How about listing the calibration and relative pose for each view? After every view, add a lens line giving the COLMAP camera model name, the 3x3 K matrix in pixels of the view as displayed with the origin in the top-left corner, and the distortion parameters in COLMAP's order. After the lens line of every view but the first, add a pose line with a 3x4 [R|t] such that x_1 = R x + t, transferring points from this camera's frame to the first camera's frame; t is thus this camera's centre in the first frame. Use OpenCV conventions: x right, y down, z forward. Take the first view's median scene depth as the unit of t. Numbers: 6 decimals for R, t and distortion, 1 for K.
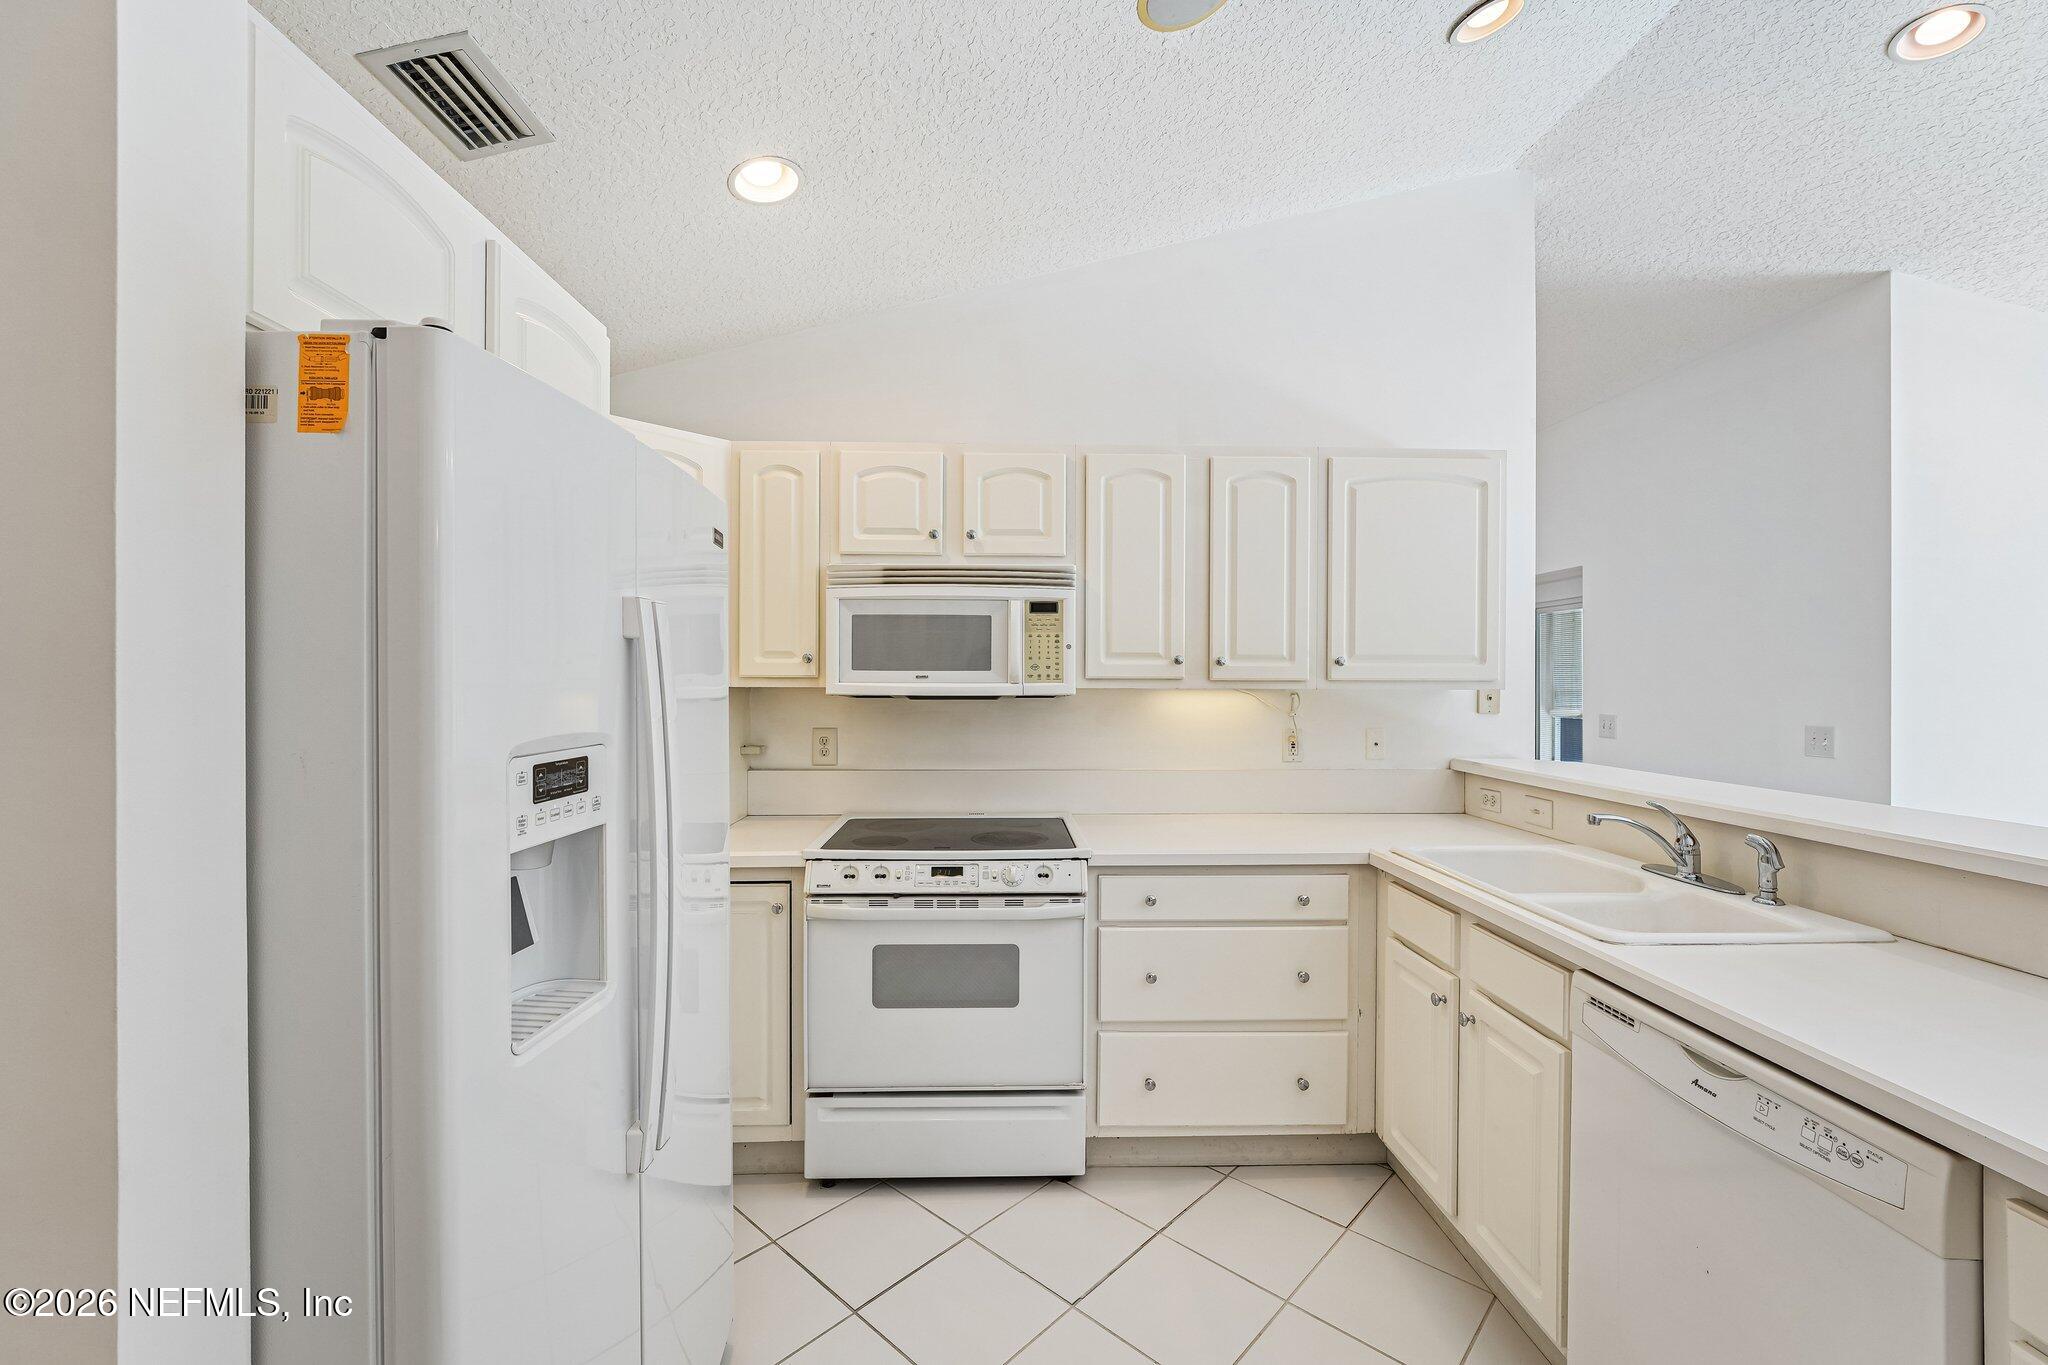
lens RADIAL K [[839.6, 0, 1022.1], [0, 839.6, 678.2], [0, 0, 1]] dist [-0.014713, 0.004036]
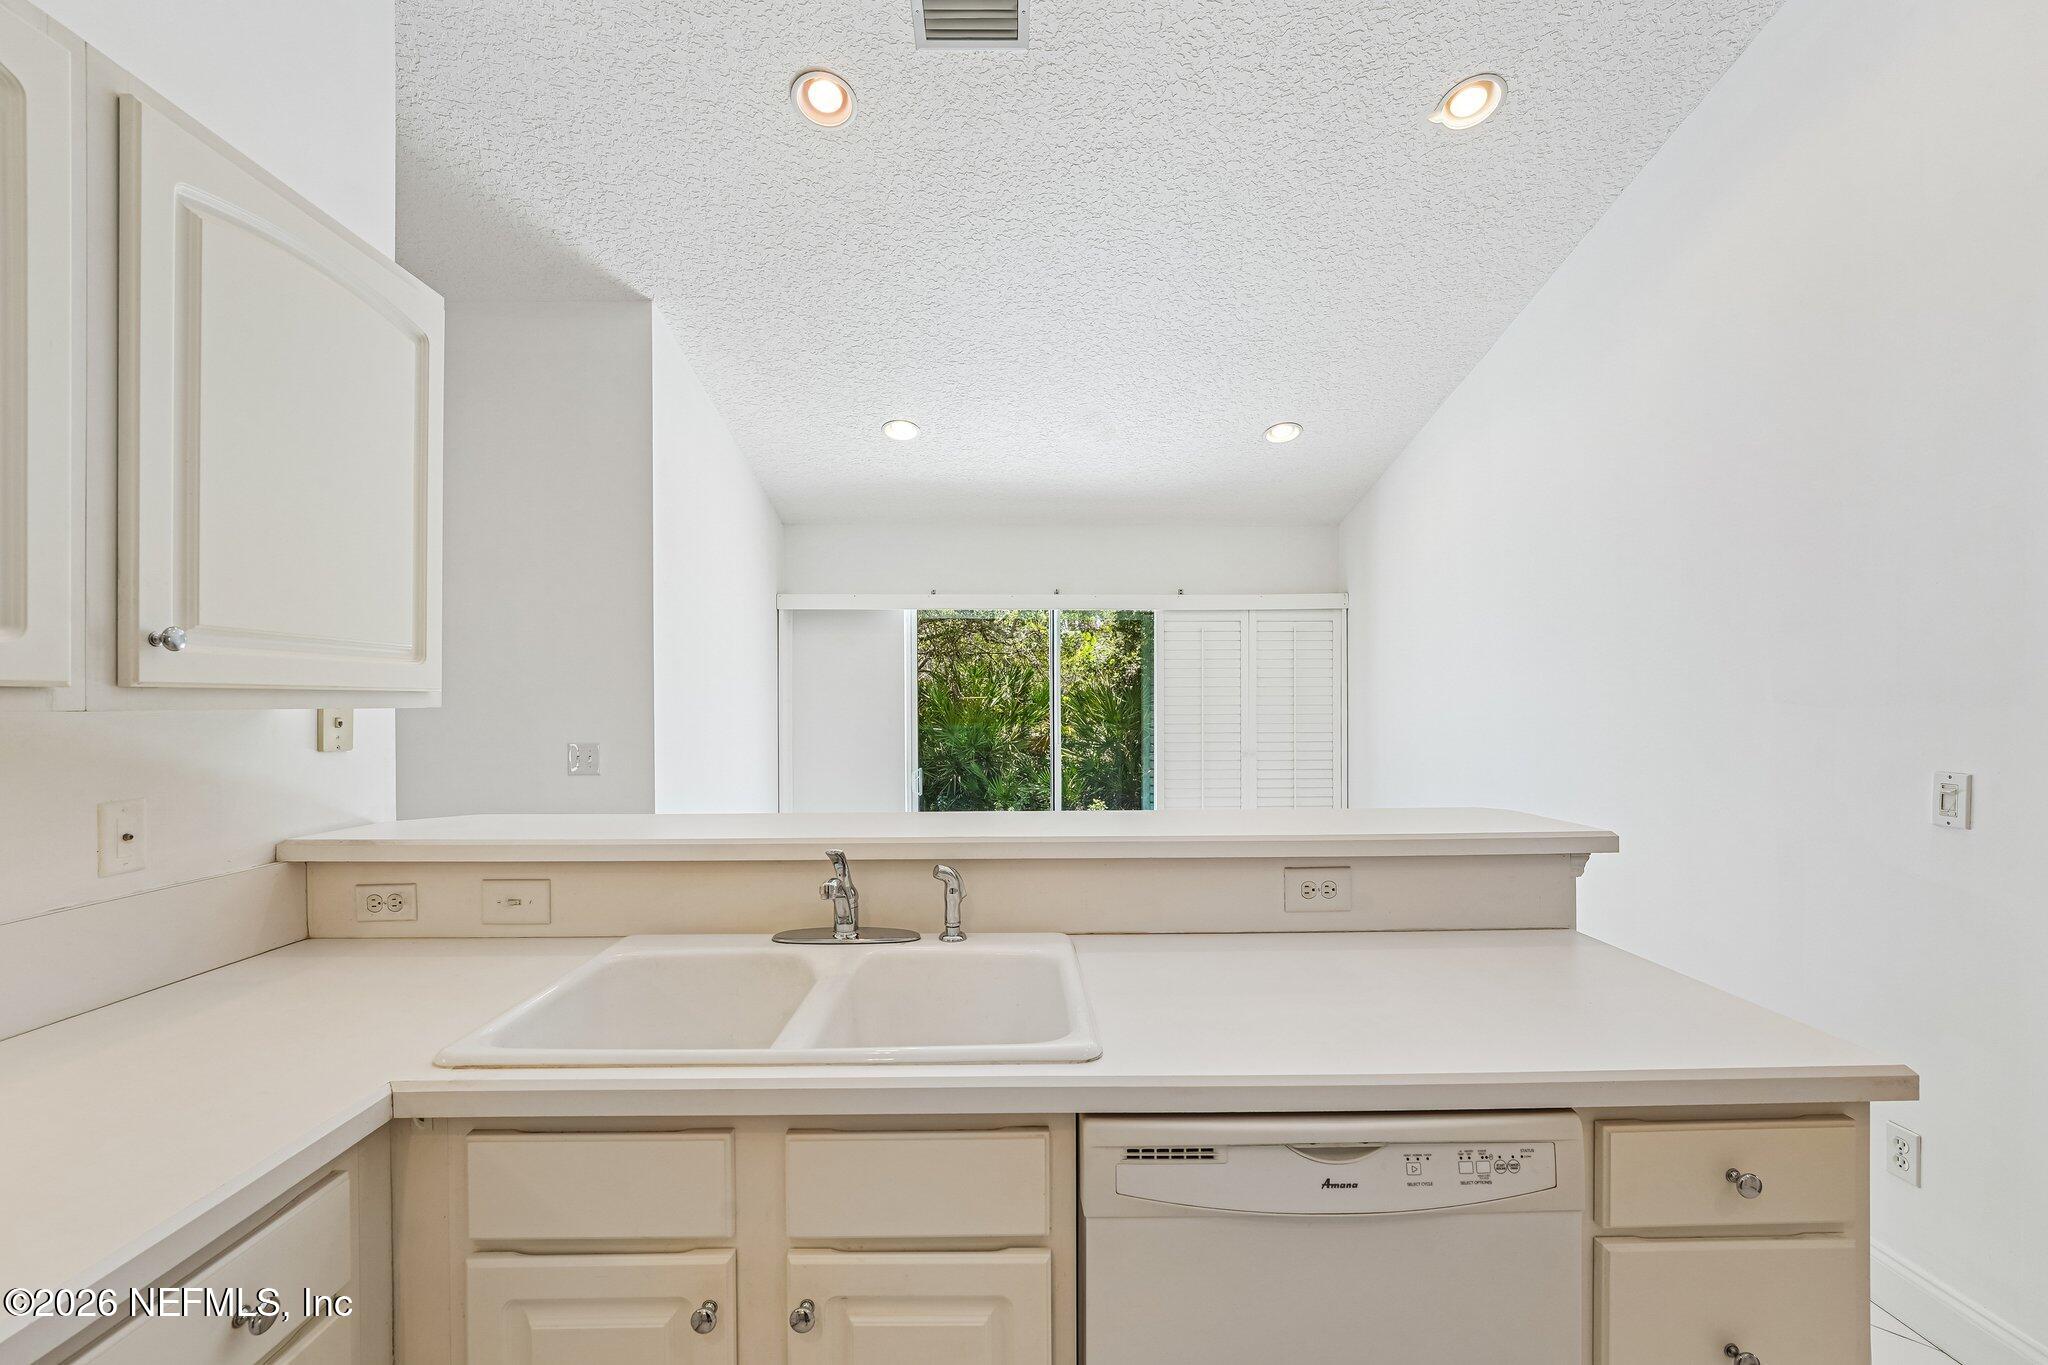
lens RADIAL K [[839.6, 0, 1020.8], [0, 839.6, 708.0], [0, 0, 1]] dist [-0.014713, 0.004036]
pose [[0.020860, -0.012608, 0.999703, 0.003255], [0.002464, 0.999918, 0.012559, 0.008847], [-0.999779, 0.002201, 0.020890, 0.648094]]
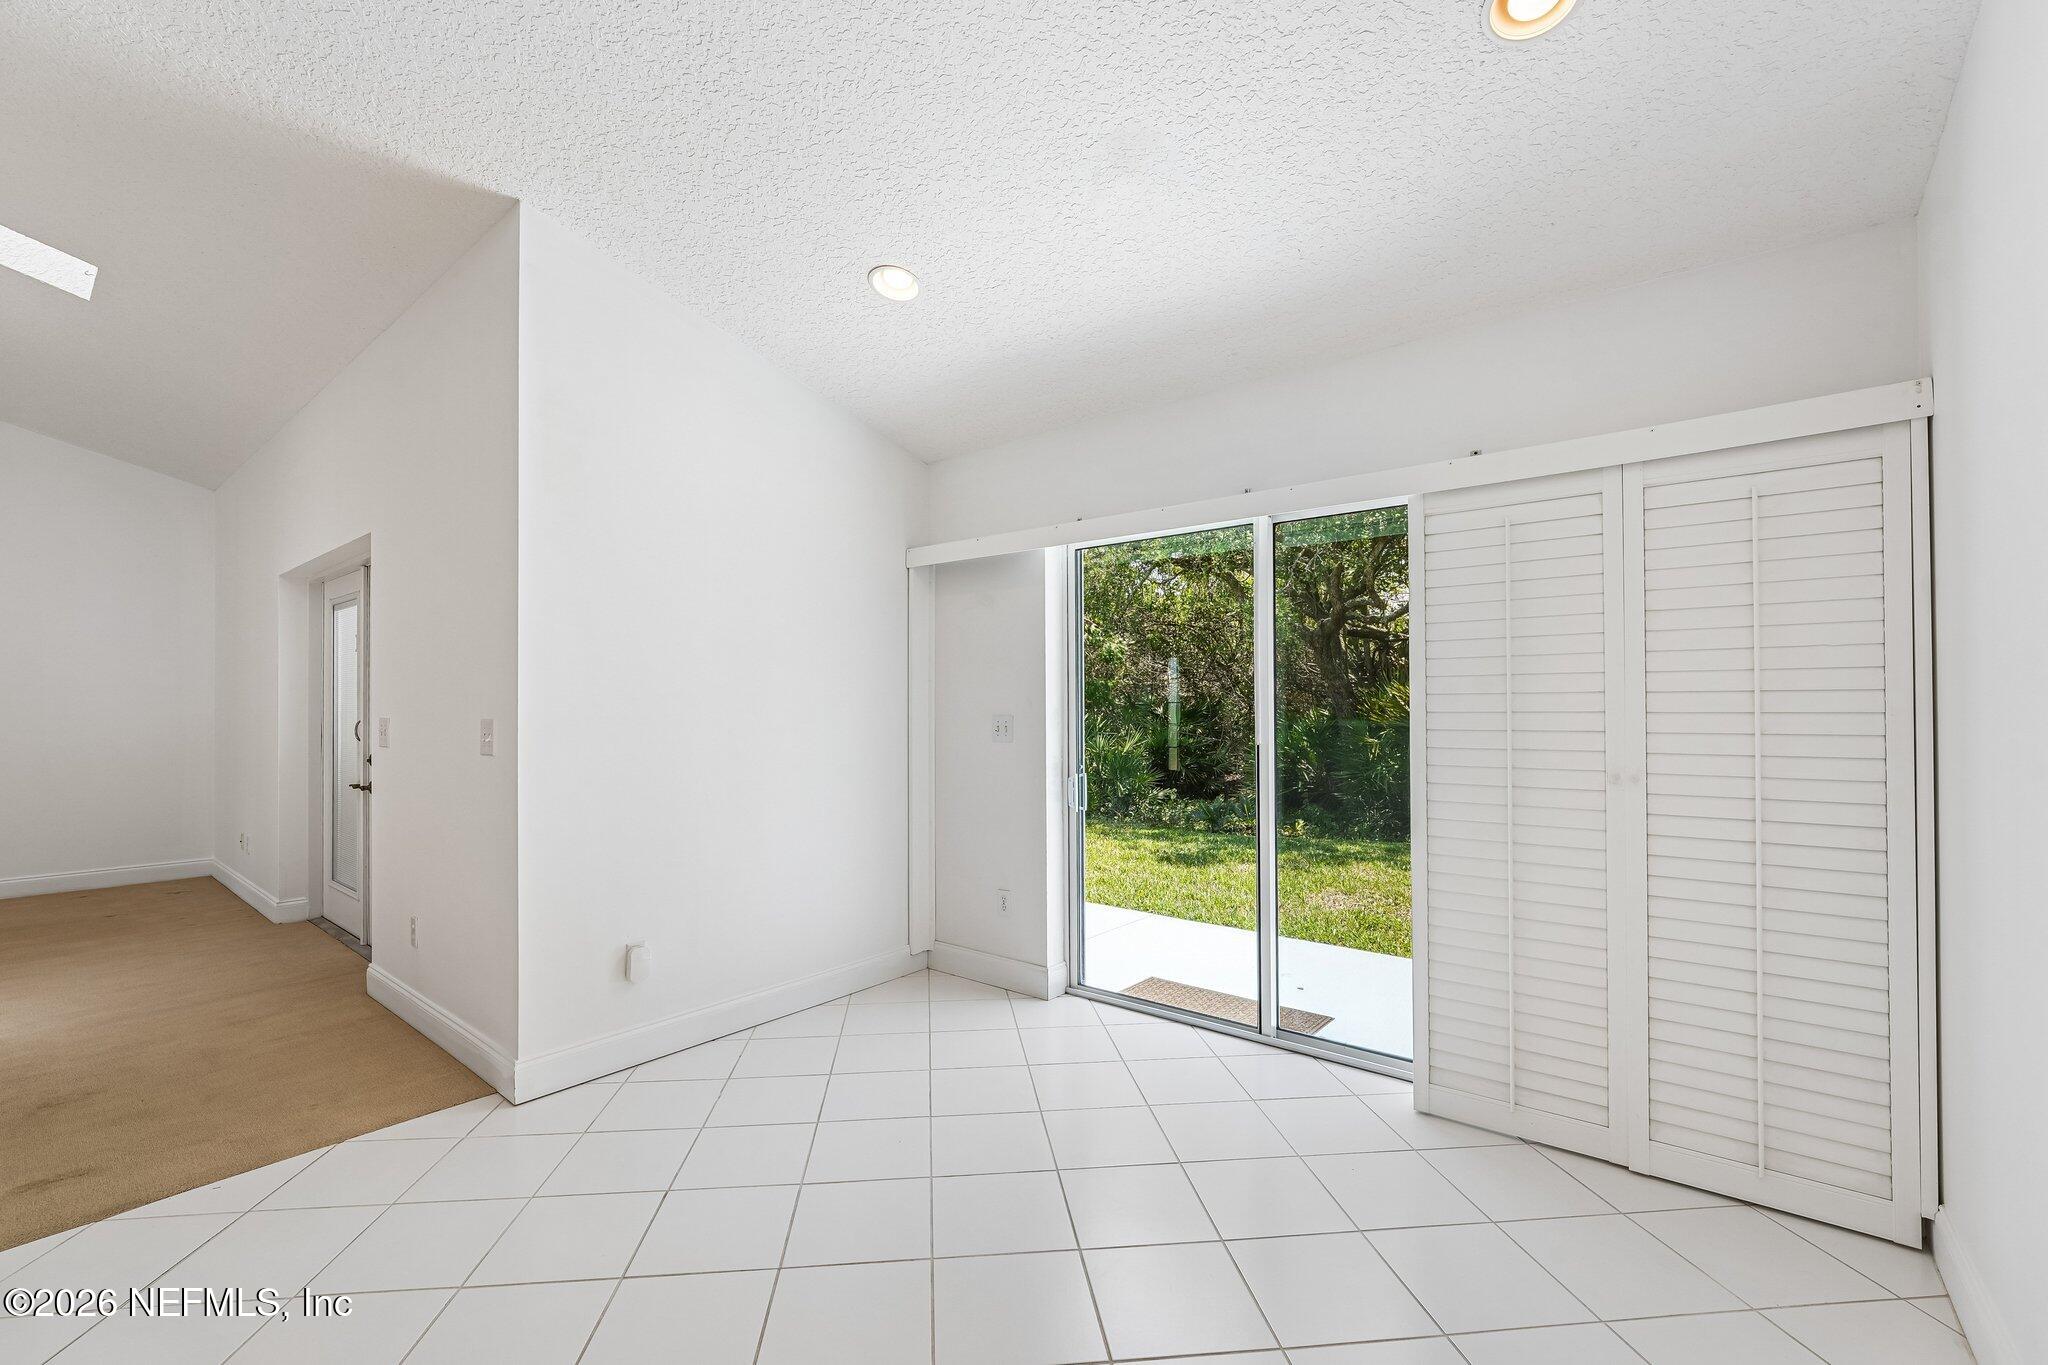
lens RADIAL K [[839.6, 0, 1015.6], [0, 839.6, 696.8], [0, 0, 1]] dist [-0.014713, 0.004036]
pose [[0.655863, -0.010328, 0.754809, 0.910614], [0.011464, 0.999927, 0.003721, 0.045656], [-0.754793, 0.006212, 0.655934, 0.033112]]
